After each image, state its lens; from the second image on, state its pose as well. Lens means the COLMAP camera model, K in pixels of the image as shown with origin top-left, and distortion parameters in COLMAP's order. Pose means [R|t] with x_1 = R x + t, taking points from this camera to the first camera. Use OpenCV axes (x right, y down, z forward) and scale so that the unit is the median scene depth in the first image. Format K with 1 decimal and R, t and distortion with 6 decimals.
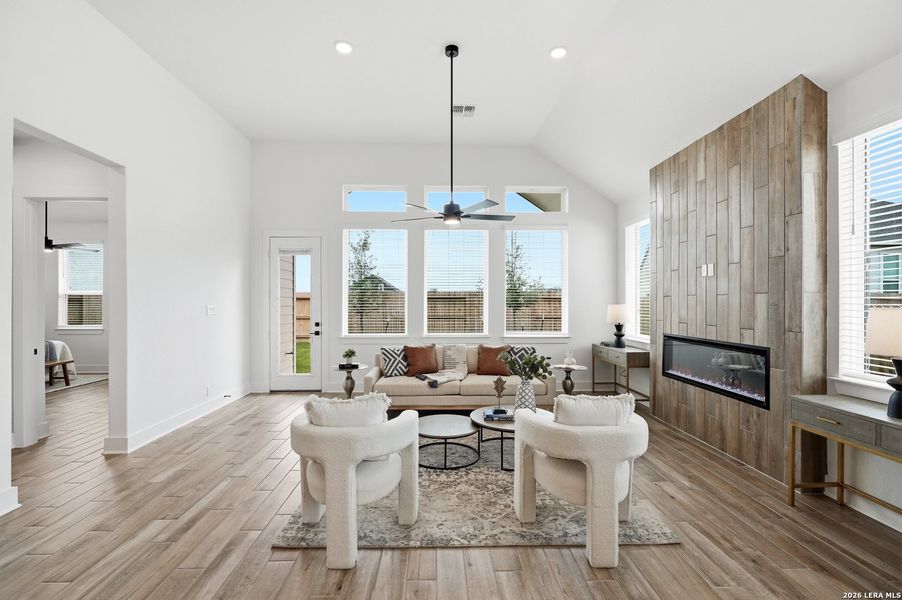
lens RADIAL K [[402.7, 0, 448.2], [0, 402.7, 300.3], [0, 0, 1]] dist [-0.001415, 0.000501]
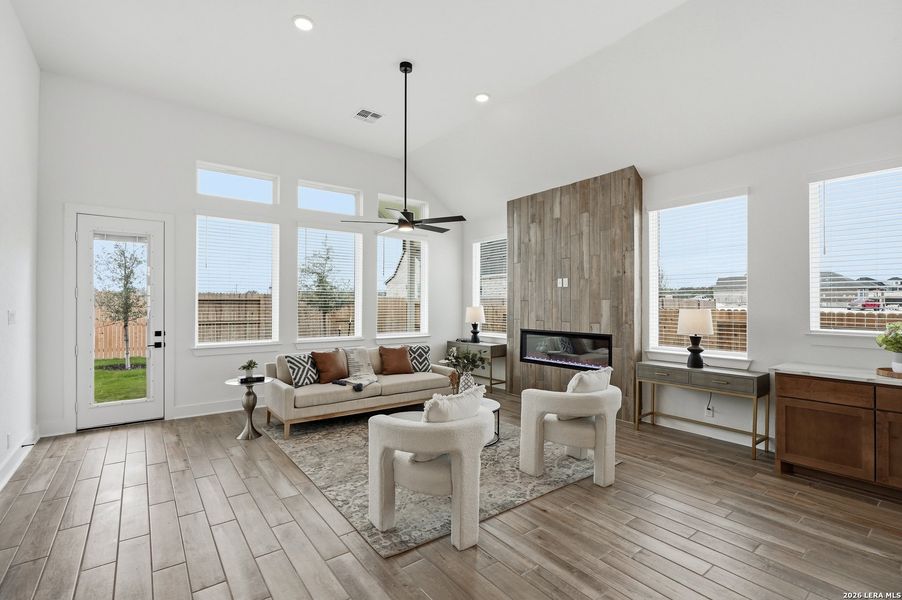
lens RADIAL K [[407.1, 0, 447.5], [0, 407.1, 302.6], [0, 0, 1]] dist [-0.000982, 0.000095]
pose [[0.816888, 0.005362, 0.576772, -0.438653], [-0.003596, 0.999985, -0.004203, 0.002448], [-0.576785, 0.001359, 0.816895, 0.058287]]
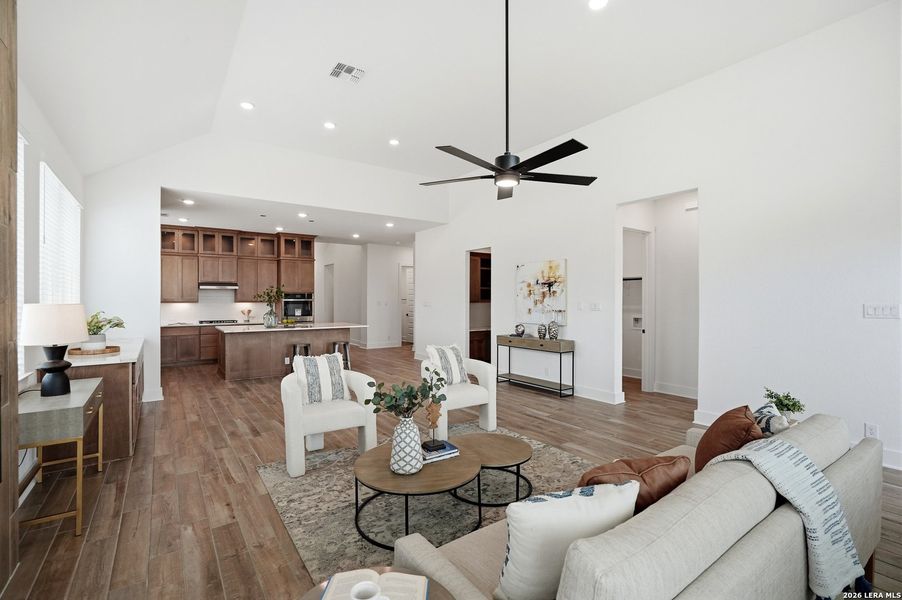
lens RADIAL K [[407.1, 0, 447.5], [0, 407.1, 302.6], [0, 0, 1]] dist [-0.000982, 0.000095]
pose [[-0.831777, 0.002193, -0.555105, 0.412294], [0.001725, 0.999998, 0.001365, 0.010357], [0.555107, 0.000178, -0.831779, 1.301433]]
